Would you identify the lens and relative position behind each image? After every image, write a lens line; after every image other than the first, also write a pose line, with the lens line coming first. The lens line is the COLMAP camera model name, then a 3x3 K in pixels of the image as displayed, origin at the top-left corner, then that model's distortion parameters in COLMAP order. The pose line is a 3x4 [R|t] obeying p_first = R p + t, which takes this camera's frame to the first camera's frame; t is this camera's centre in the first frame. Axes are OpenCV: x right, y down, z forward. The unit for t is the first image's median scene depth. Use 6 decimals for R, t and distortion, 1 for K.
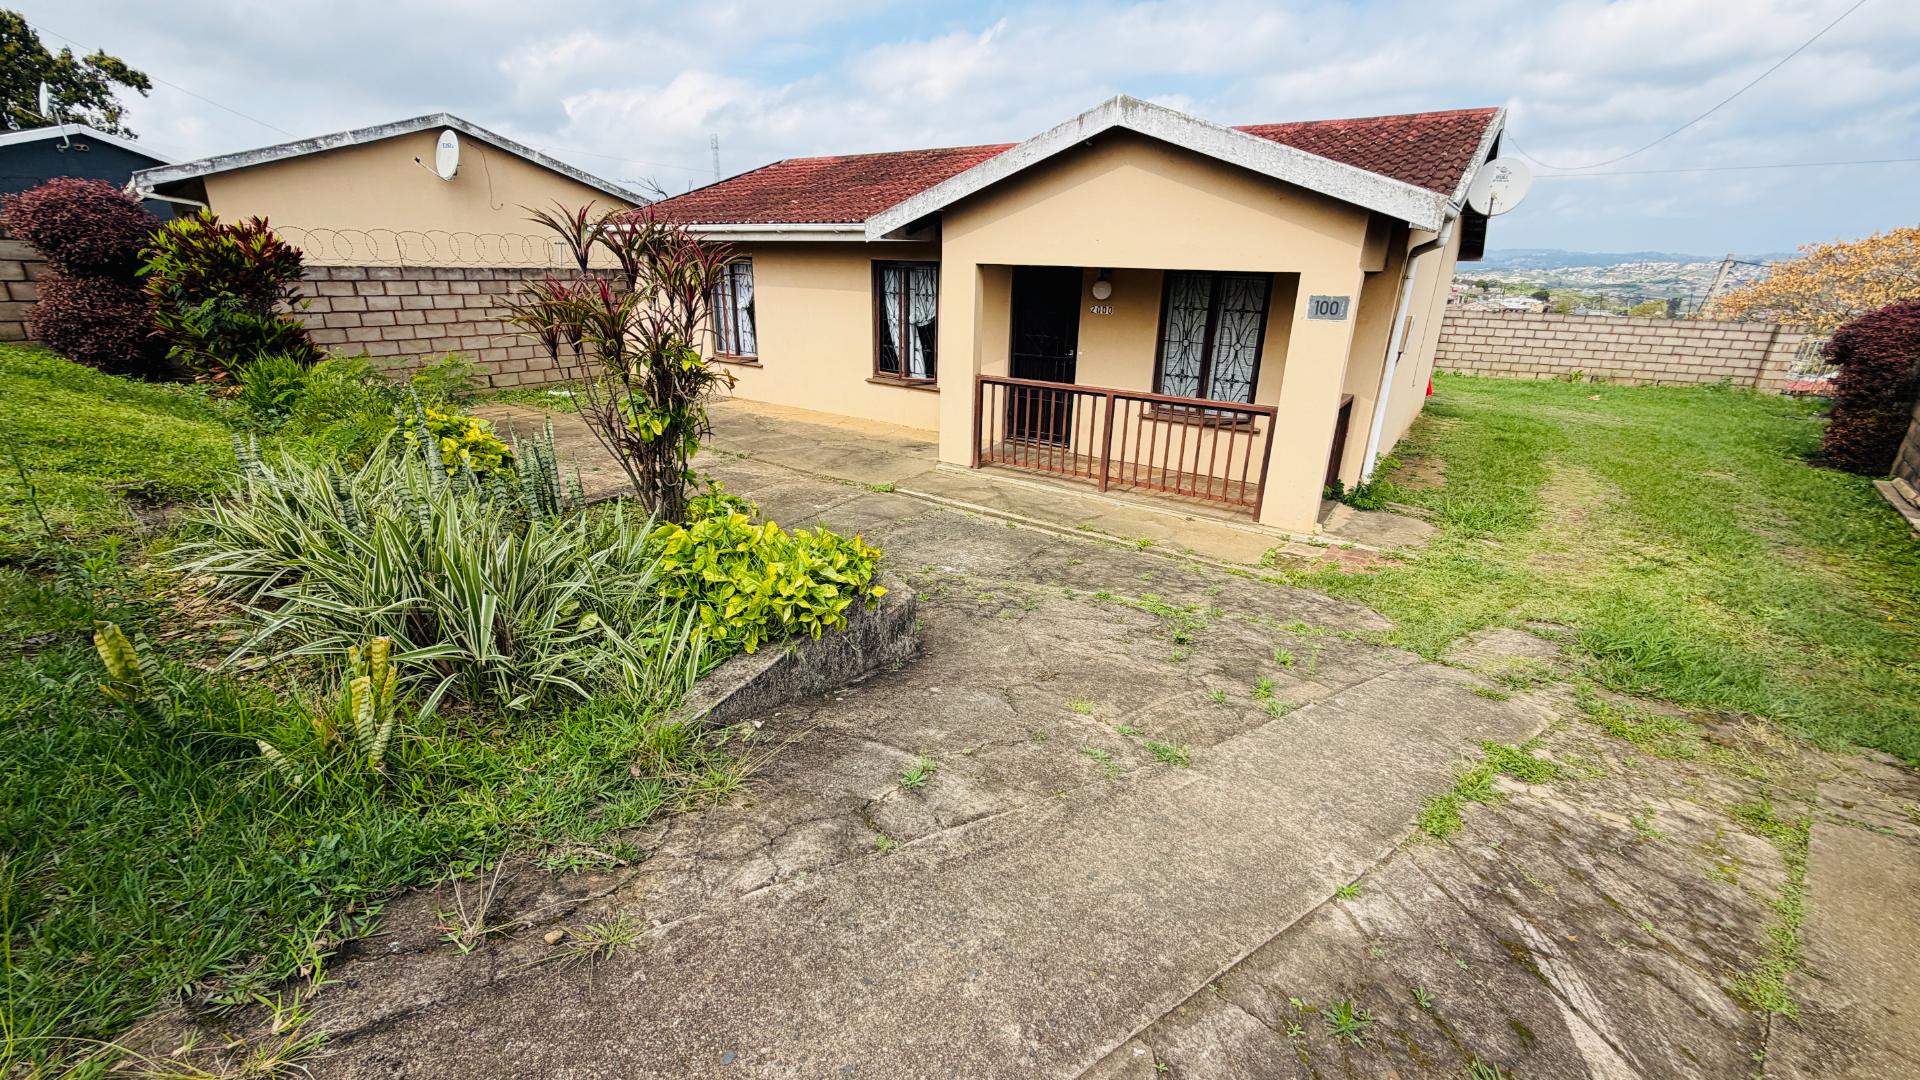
lens RADIAL K [[762.9, 0, 956.6], [0, 762.9, 540.4], [0, 0, 1]] dist [-0.002133, 0.000256]
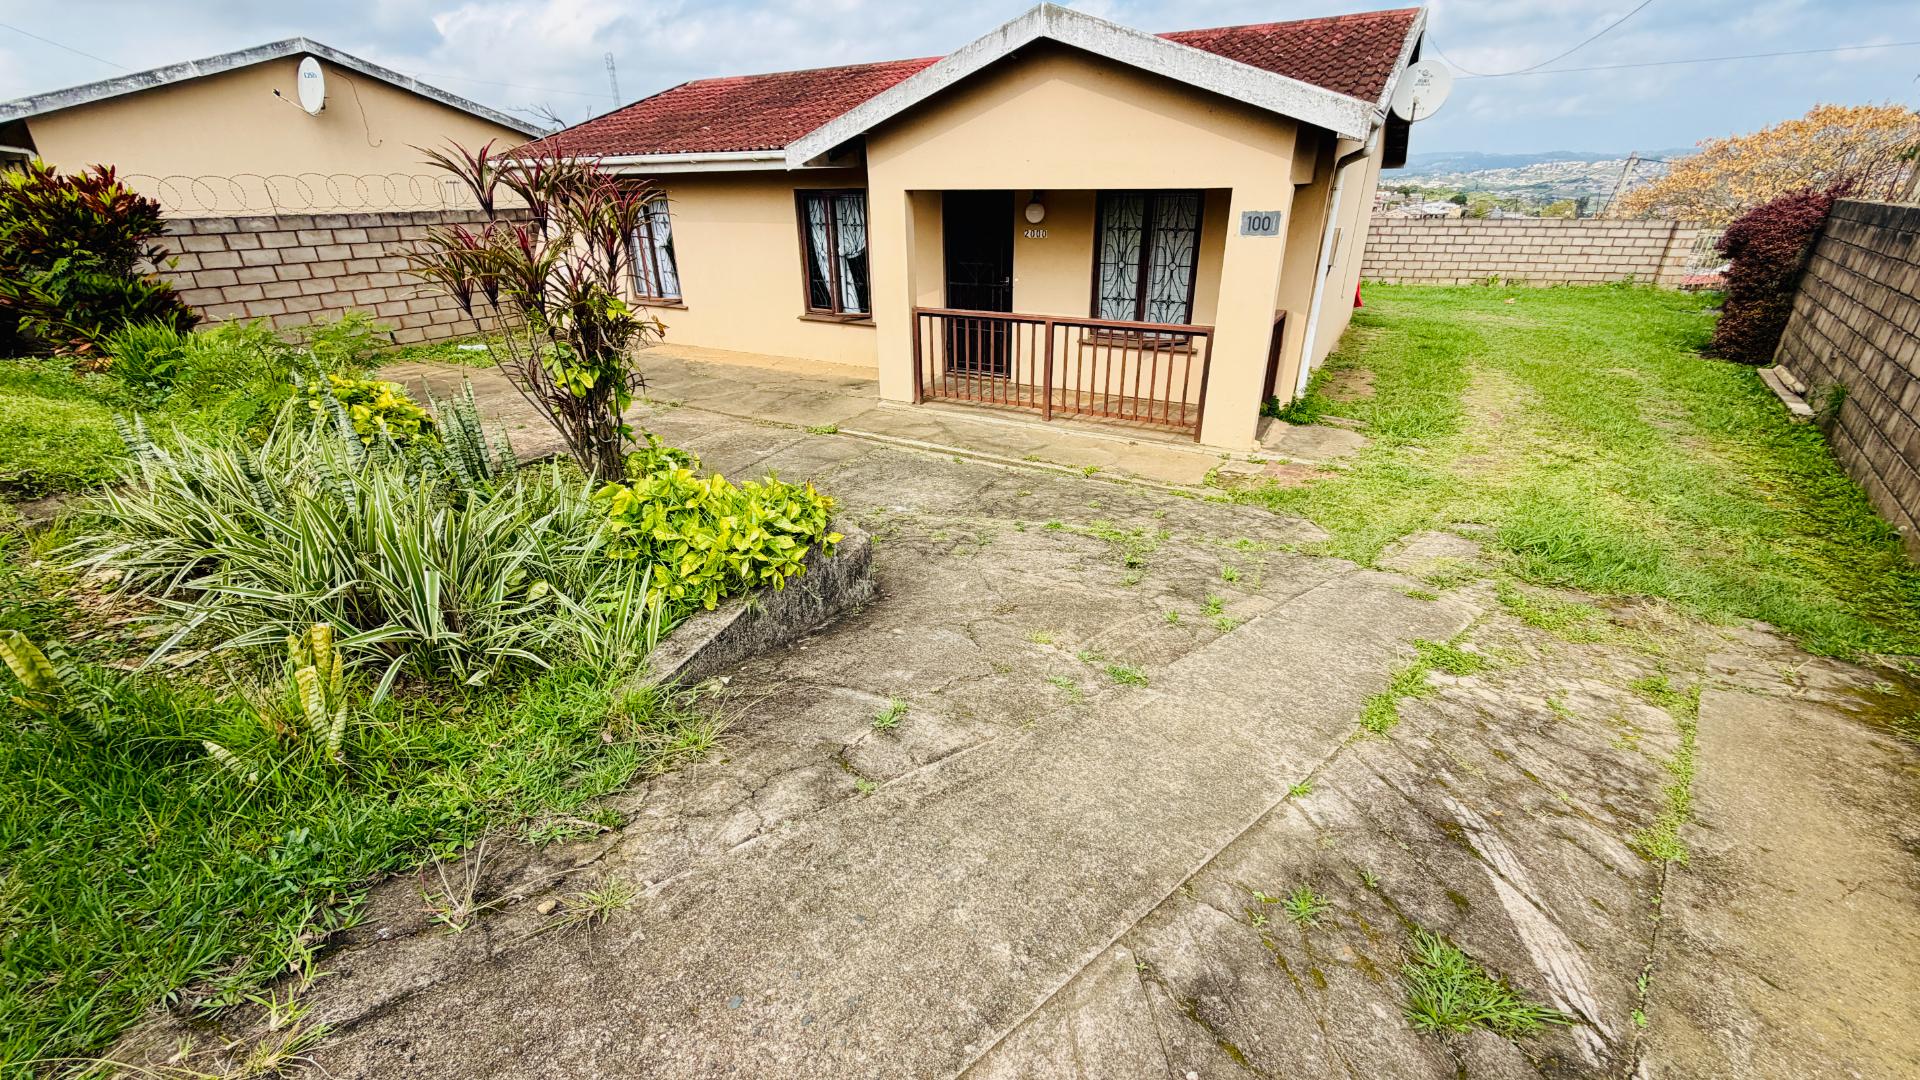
lens RADIAL K [[762.9, 0, 956.6], [0, 762.9, 540.4], [0, 0, 1]] dist [-0.002133, 0.000256]
pose [[0.995476, -0.067234, 0.067130, -0.007843], [0.061231, 0.994255, 0.087788, -0.005954], [-0.072646, -0.083281, 0.993875, -0.000571]]
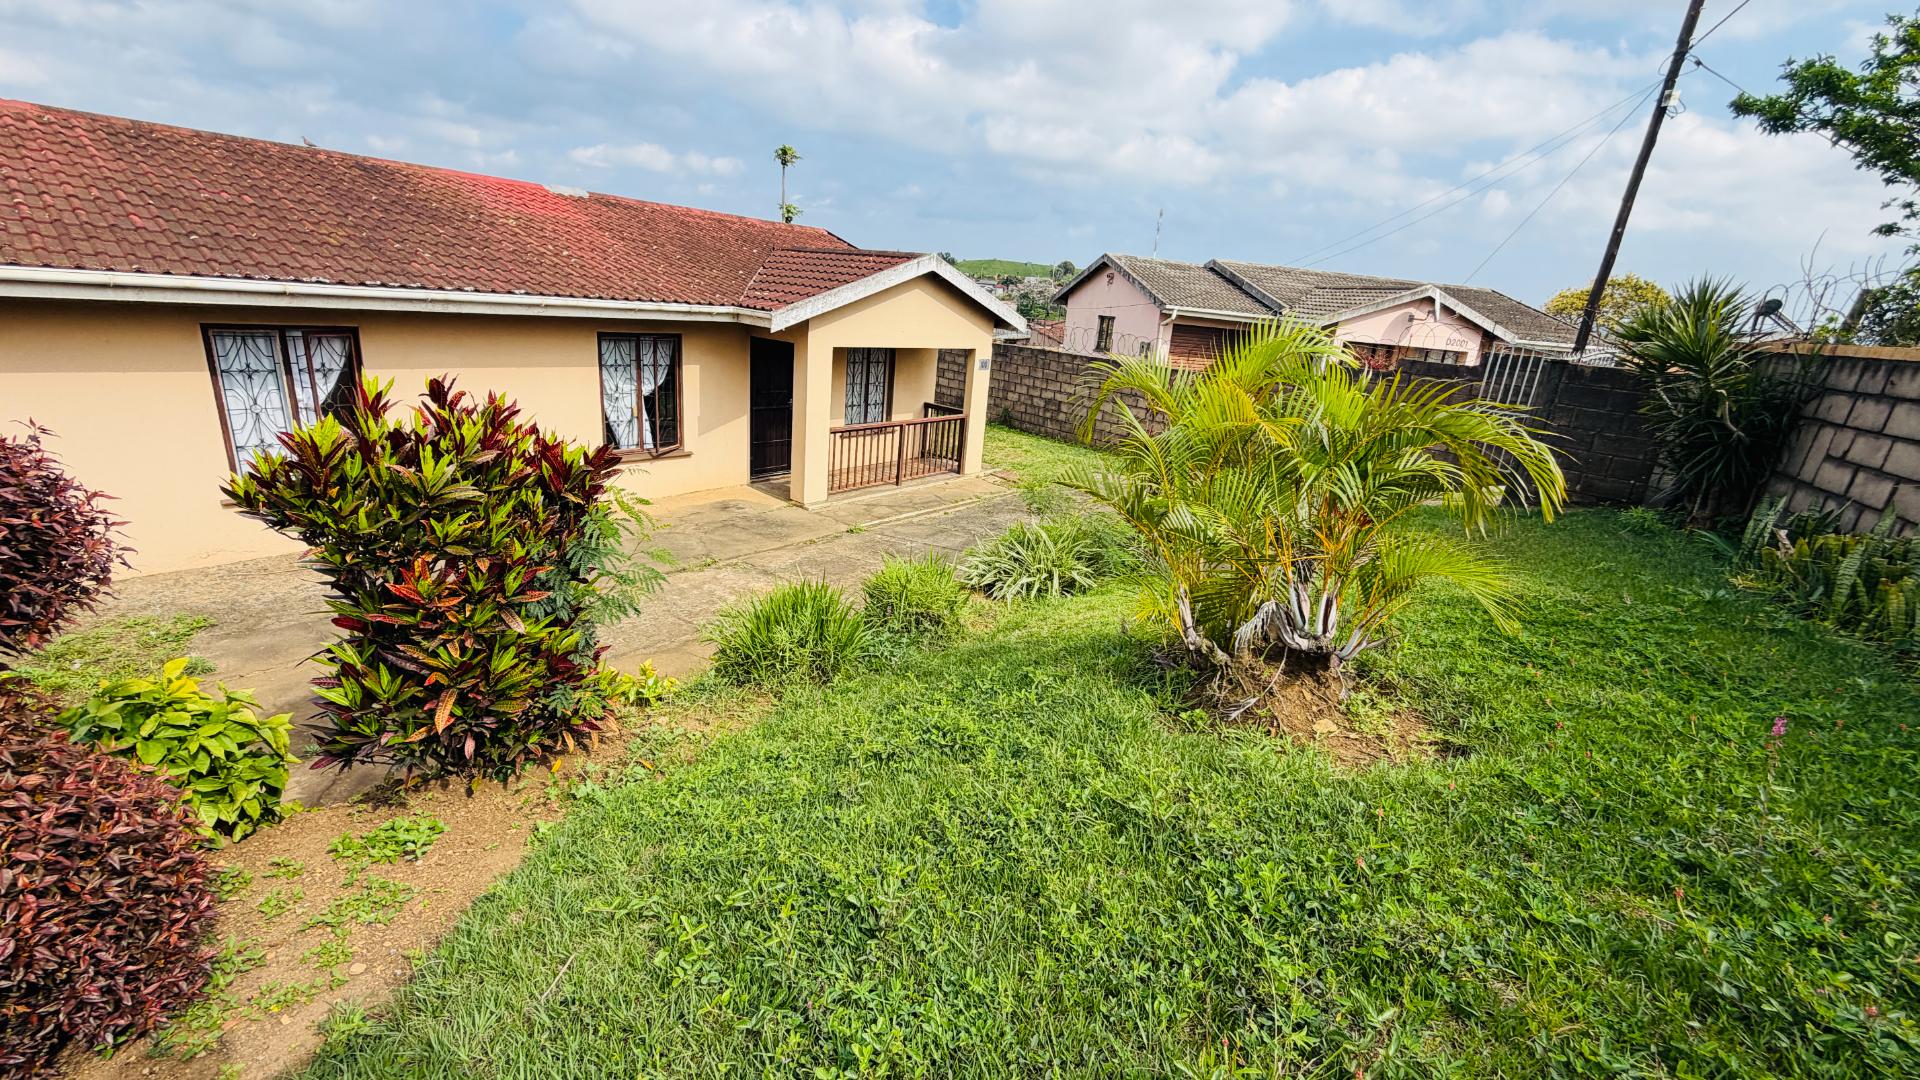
lens RADIAL K [[762.9, 0, 956.6], [0, 762.9, 540.4], [0, 0, 1]] dist [-0.002133, 0.000256]
pose [[0.078856, -0.317431, 0.944997, -2.797118], [0.260489, 0.921575, 0.287827, -0.808990], [-0.962251, 0.223464, 0.155359, 1.422009]]
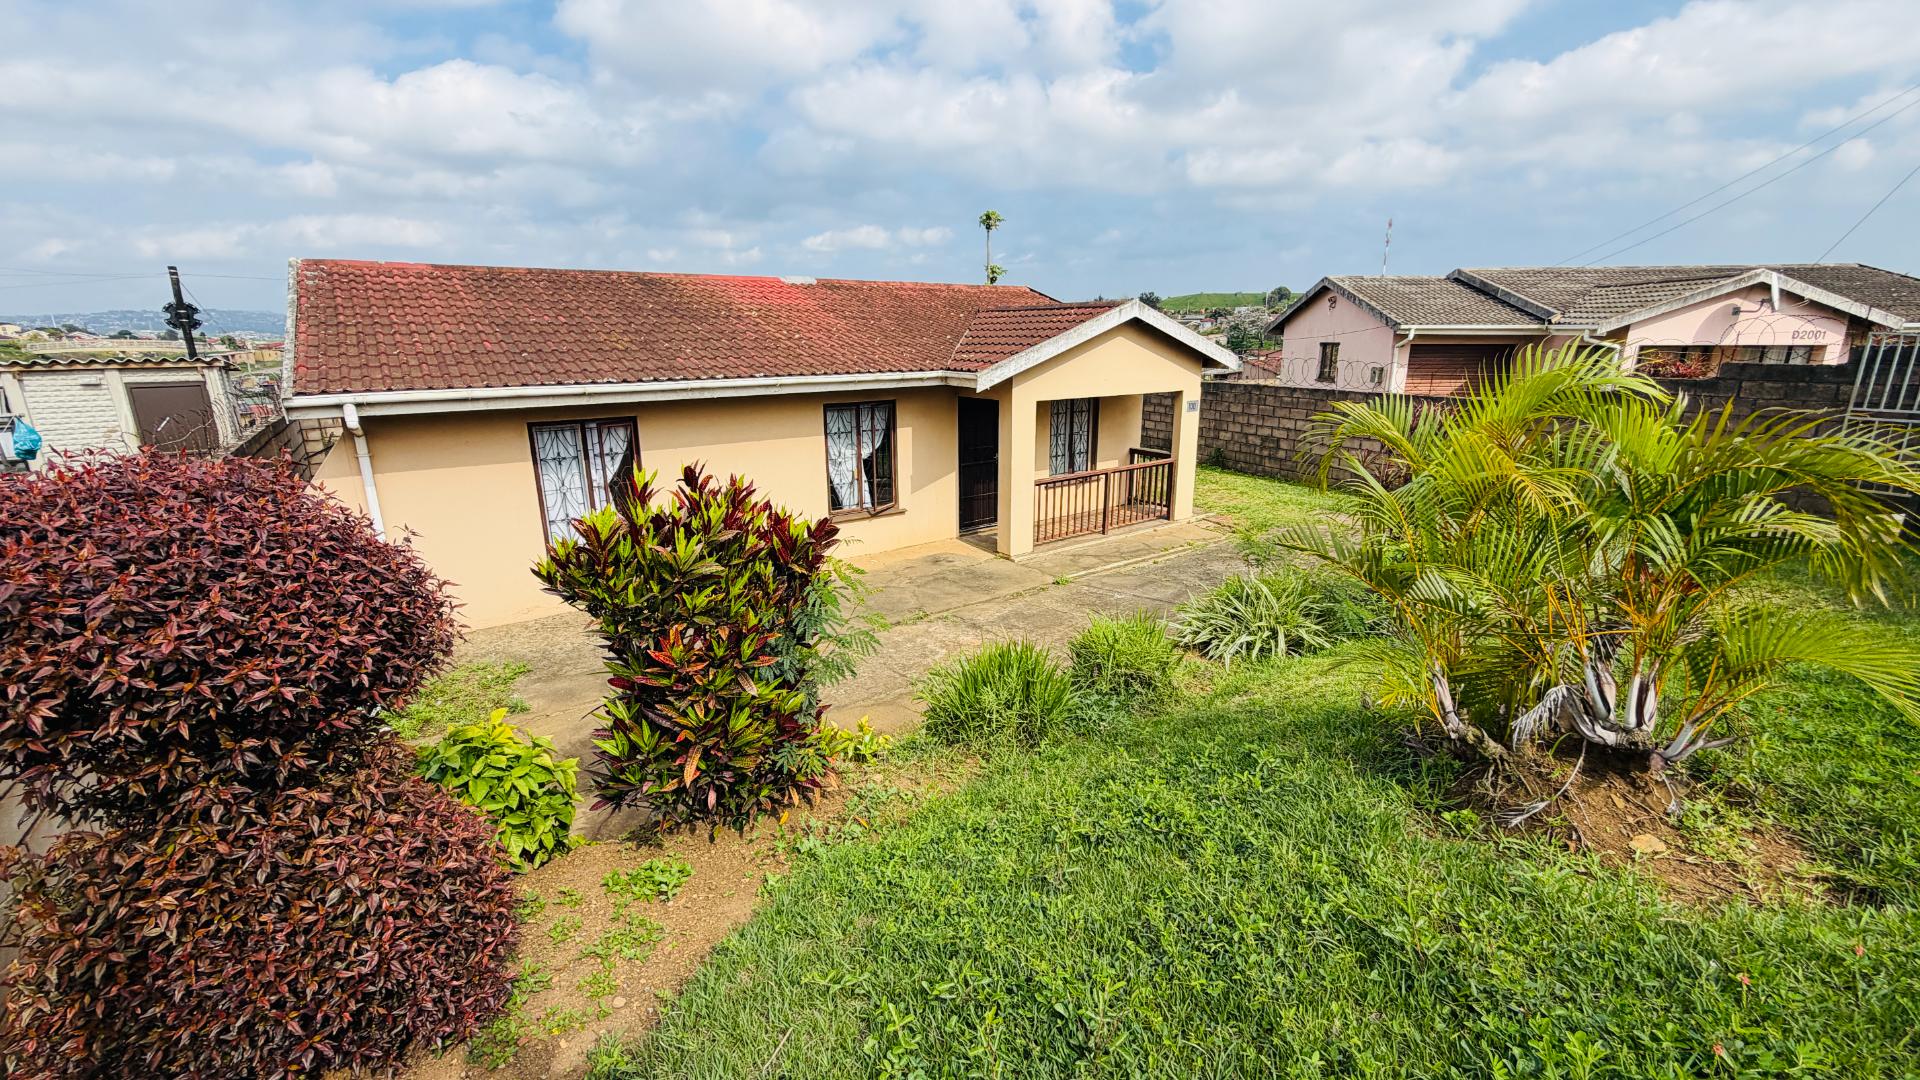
lens RADIAL K [[762.9, 0, 956.6], [0, 762.9, 540.4], [0, 0, 1]] dist [-0.002133, 0.000256]
pose [[0.324971, -0.267216, 0.907188, -2.777102], [0.337684, 0.928804, 0.152618, -0.827588], [-0.883382, 0.256747, 0.392069, 1.415600]]
